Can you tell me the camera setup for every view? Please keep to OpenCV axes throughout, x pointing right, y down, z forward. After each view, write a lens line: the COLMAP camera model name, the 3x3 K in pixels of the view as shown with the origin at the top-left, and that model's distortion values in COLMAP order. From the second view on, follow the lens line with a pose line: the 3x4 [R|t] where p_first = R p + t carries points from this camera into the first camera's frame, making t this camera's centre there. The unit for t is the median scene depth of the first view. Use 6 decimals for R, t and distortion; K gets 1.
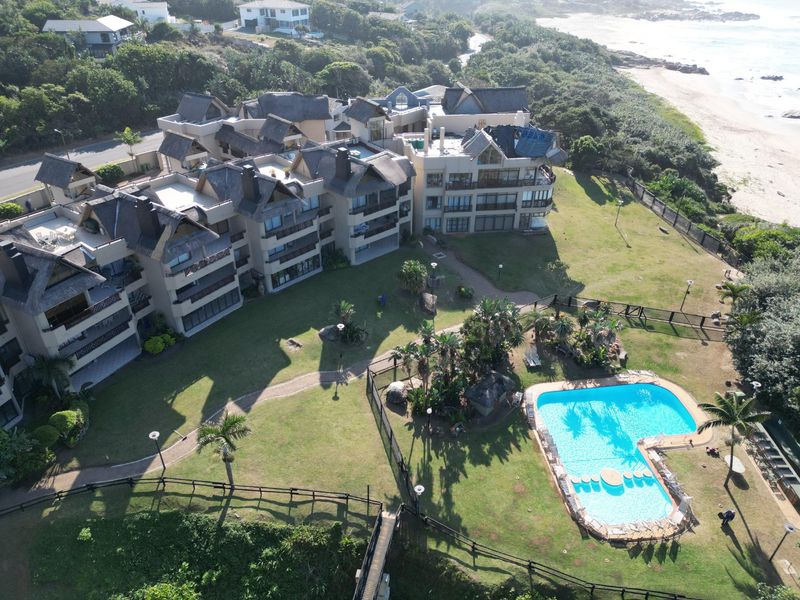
lens RADIAL K [[558.7, 0, 400.7], [0, 558.7, 298.9], [0, 0, 1]] dist [0.055452, -0.050455]
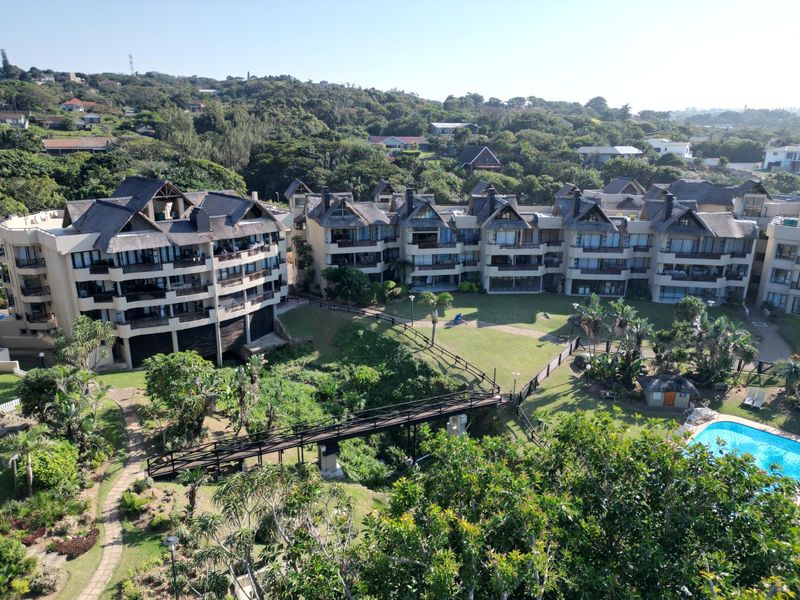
lens RADIAL K [[558.7, 0, 397.3], [0, 558.7, 296.9], [0, 0, 1]] dist [0.055452, -0.050455]
pose [[0.588829, 0.220088, -0.777716, 0.626761], [-0.428259, 0.900997, -0.069271, 0.293660], [0.685474, 0.373852, 0.624788, -0.030257]]
